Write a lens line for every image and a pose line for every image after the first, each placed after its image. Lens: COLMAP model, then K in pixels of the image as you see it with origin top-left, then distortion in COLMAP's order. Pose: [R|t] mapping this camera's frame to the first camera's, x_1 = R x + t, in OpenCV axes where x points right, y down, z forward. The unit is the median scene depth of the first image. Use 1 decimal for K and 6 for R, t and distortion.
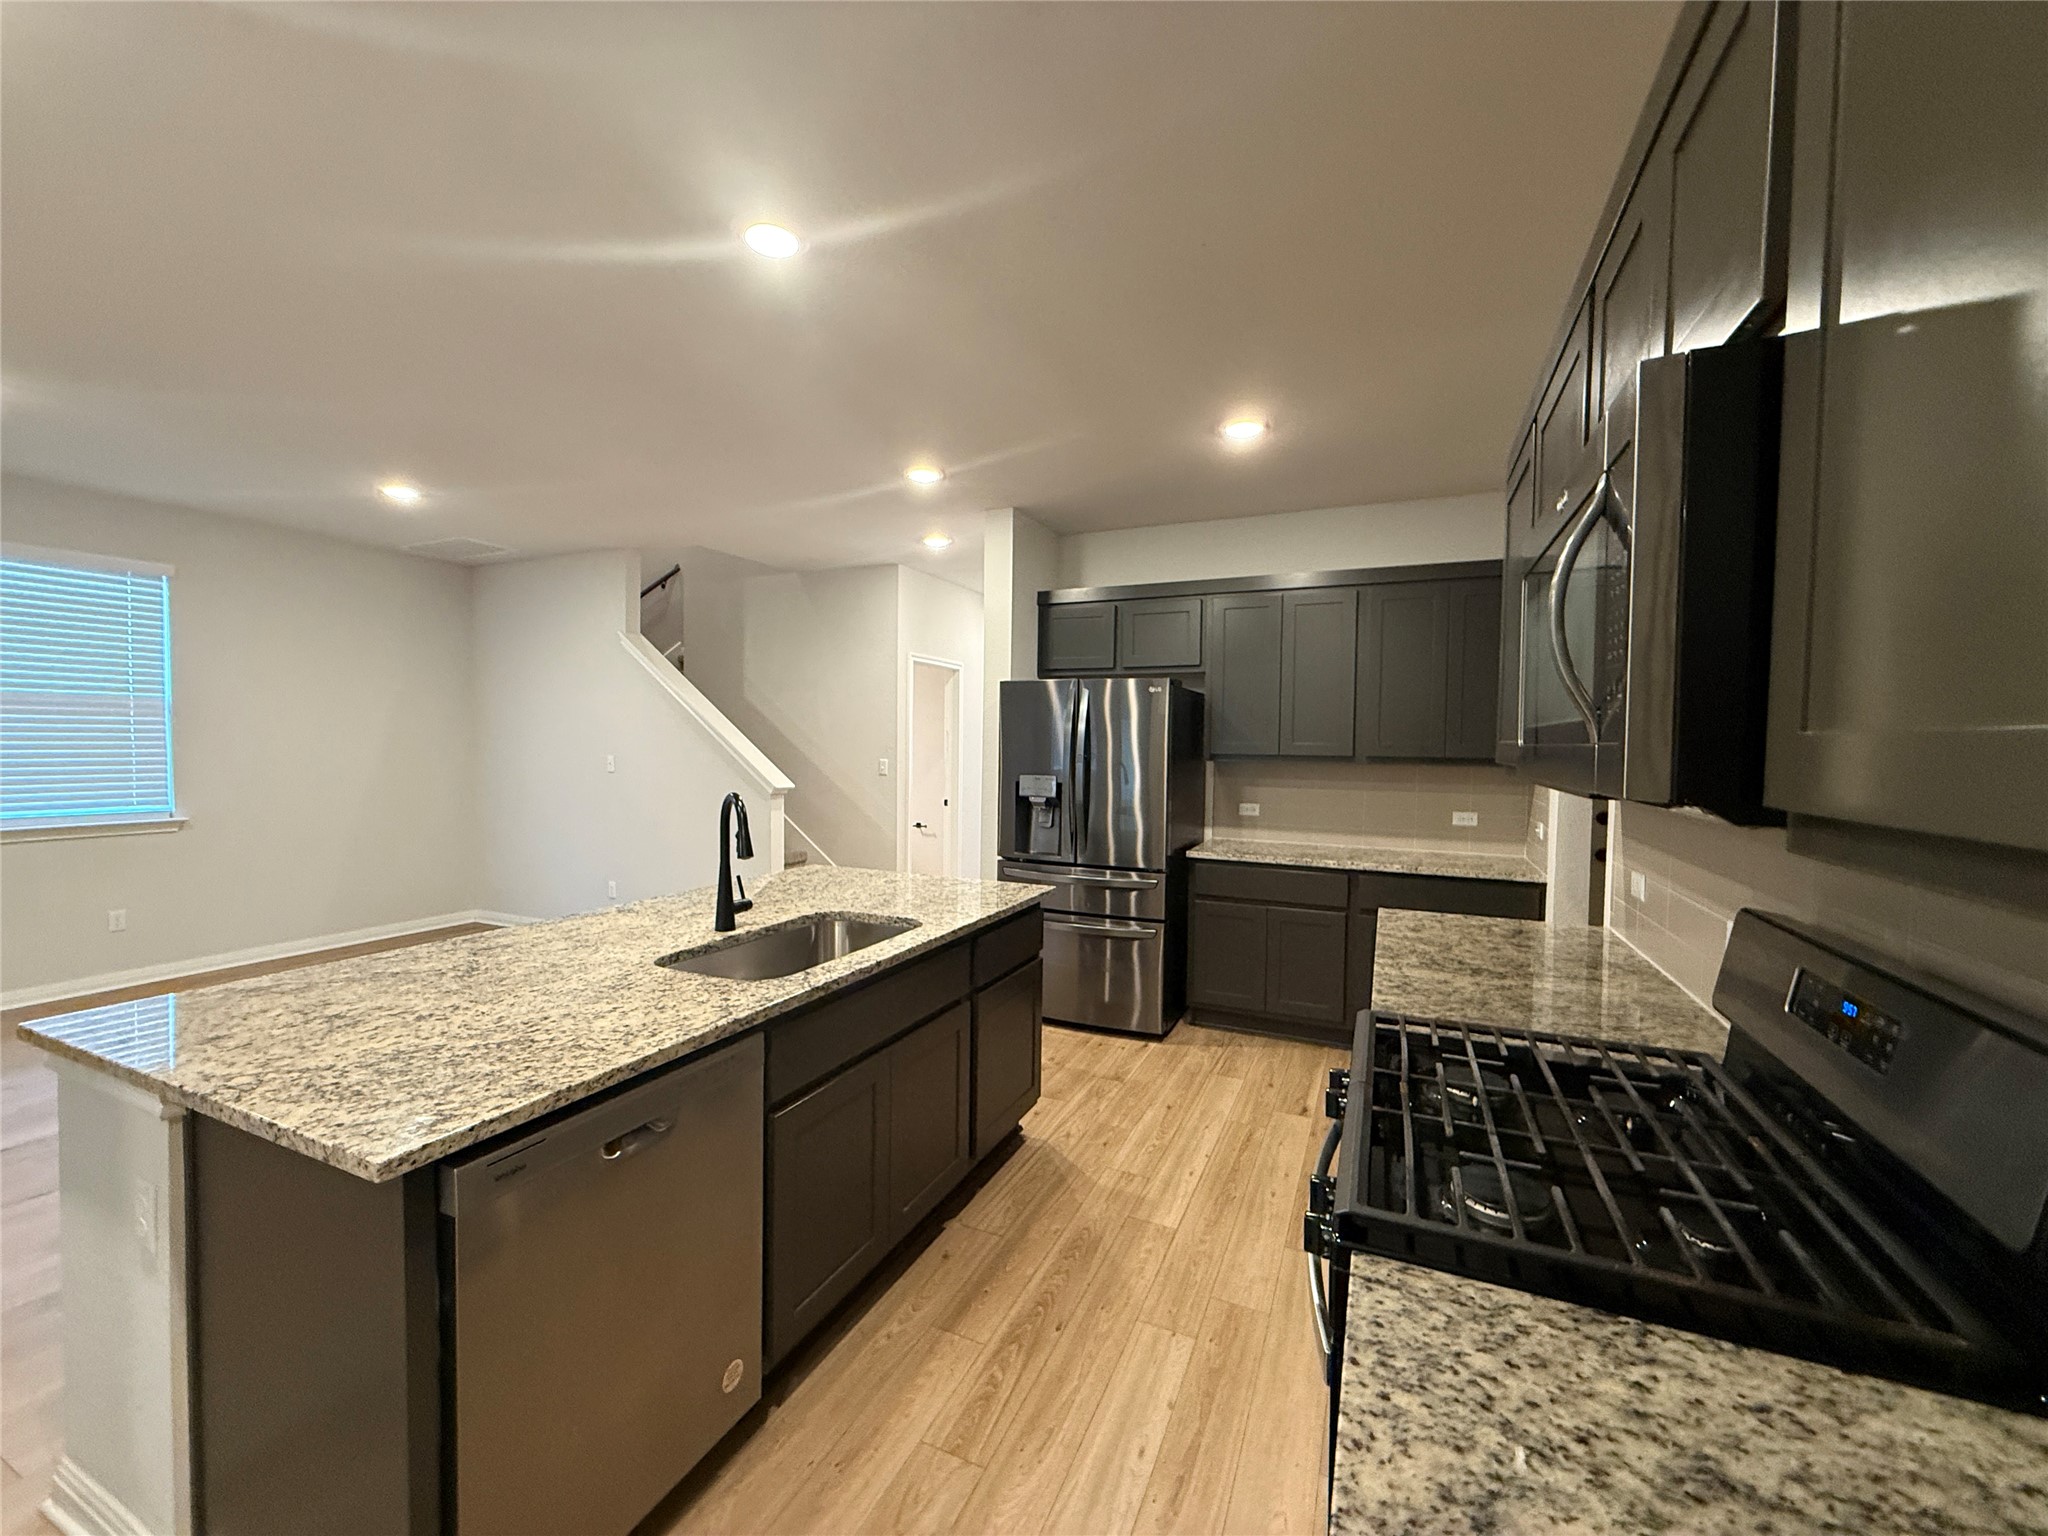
lens RADIAL K [[816.5, 0, 1024.0], [0, 816.5, 768.0], [0, 0, 1]] dist [0.000550, -0.000004]
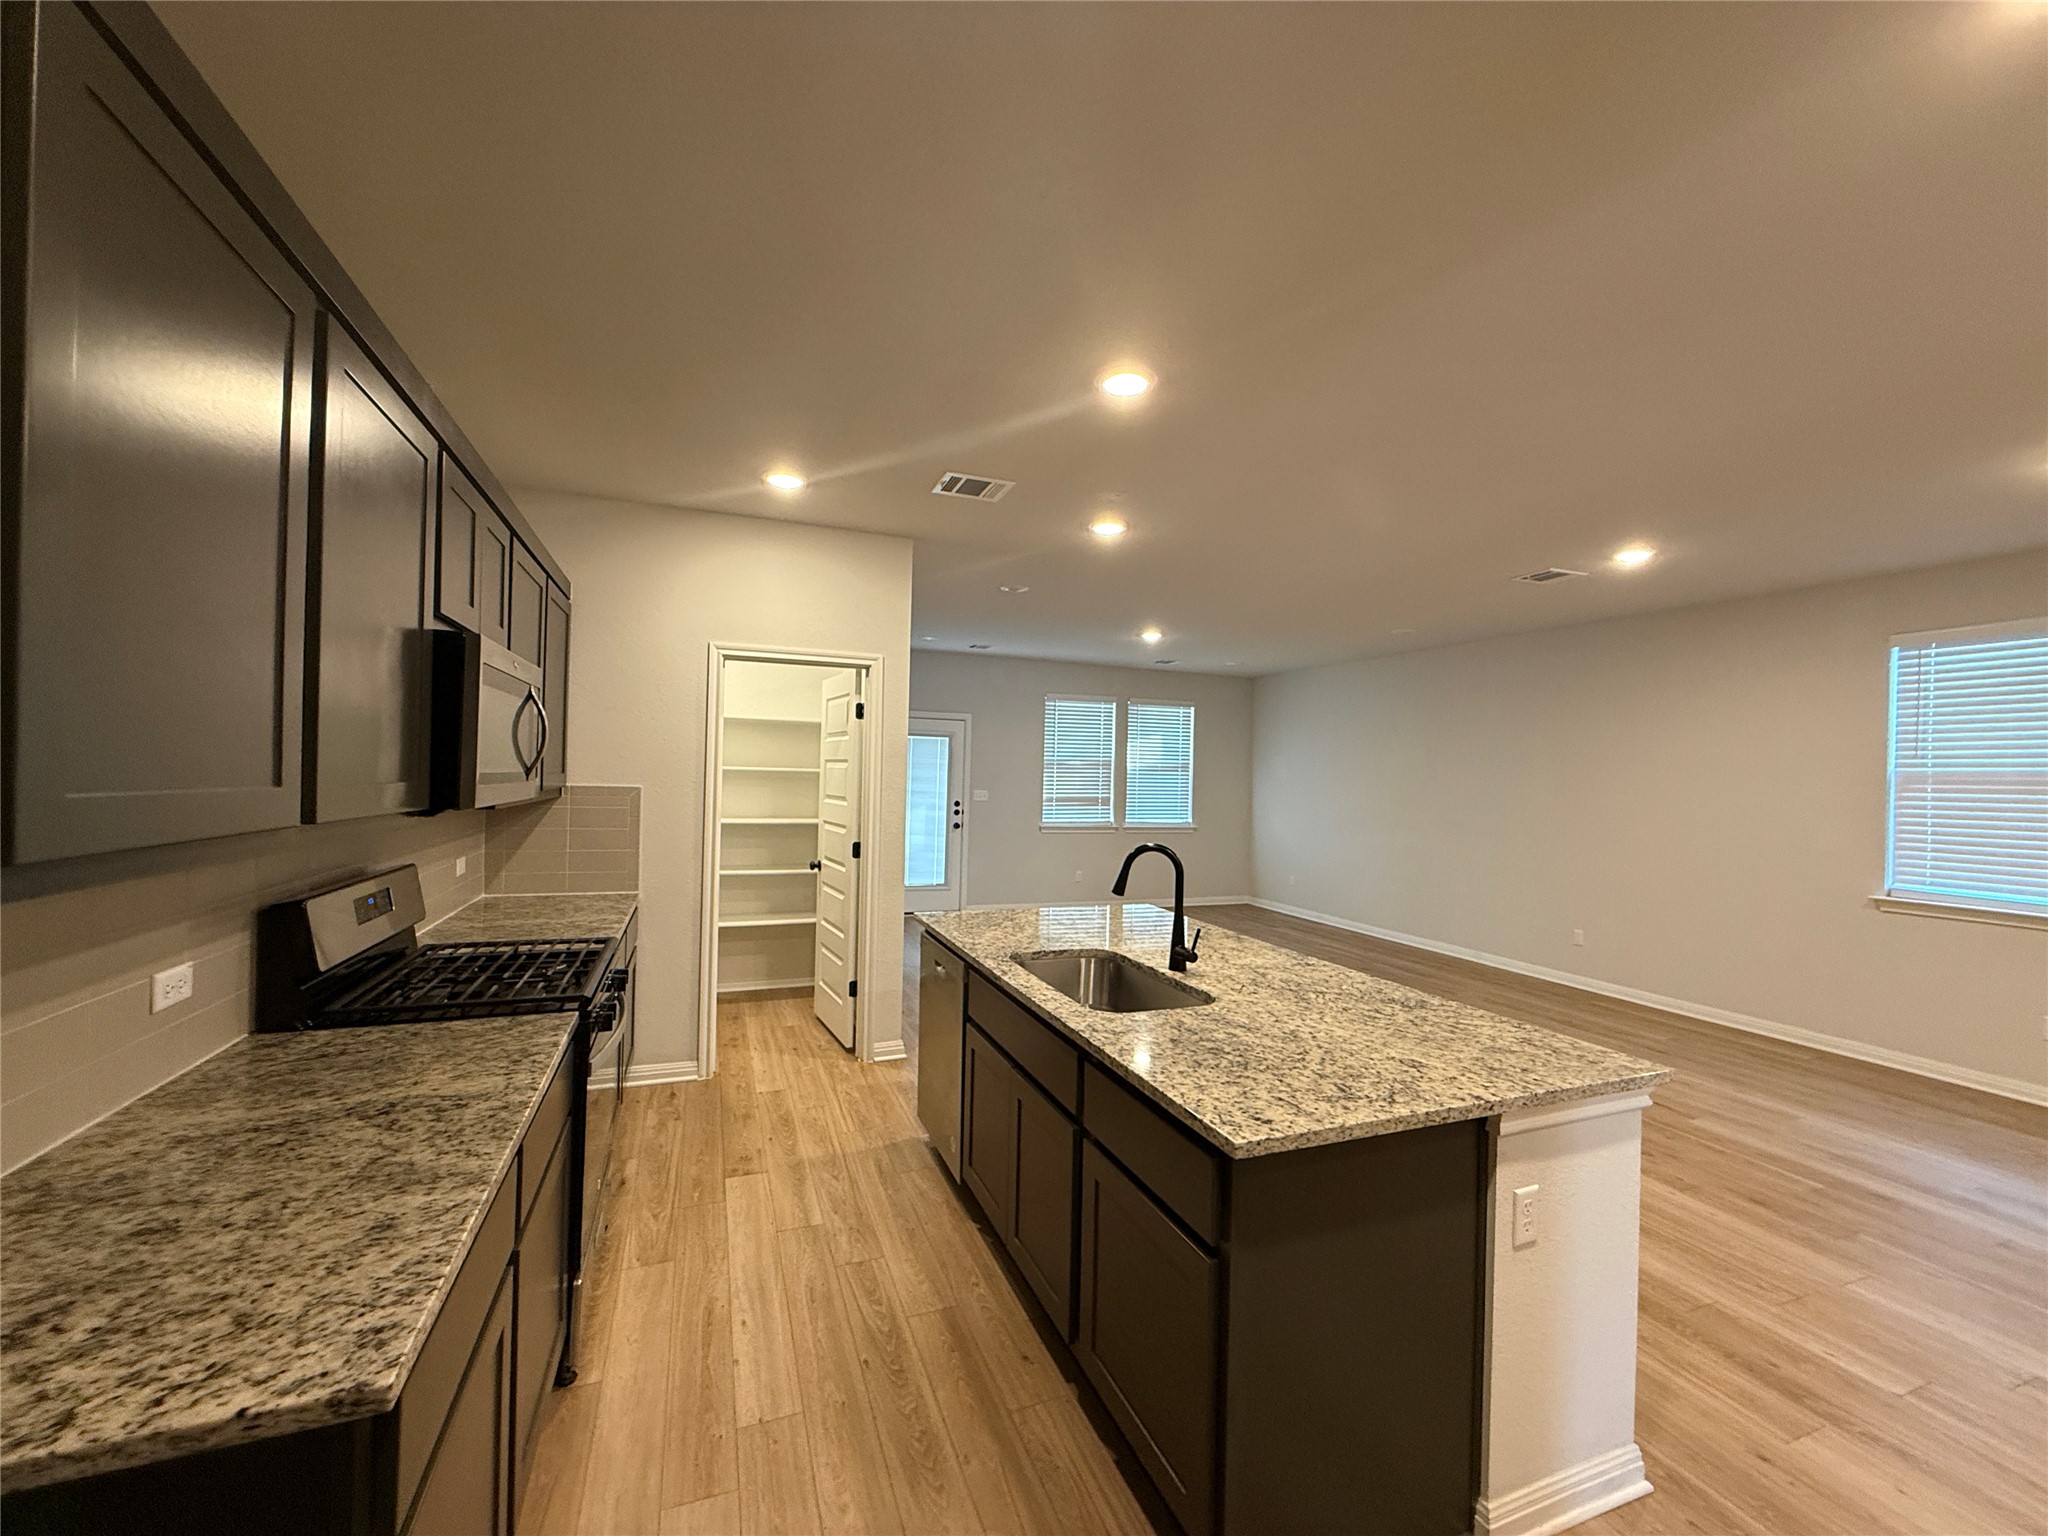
lens RADIAL K [[816.5, 0, 1024.0], [0, 816.5, 768.0], [0, 0, 1]] dist [0.000550, -0.000004]
pose [[-0.697668, -0.030266, -0.715782, 0.715552], [-0.058955, 0.998144, 0.015258, -0.097332], [0.713992, 0.052844, -0.698157, 1.961732]]
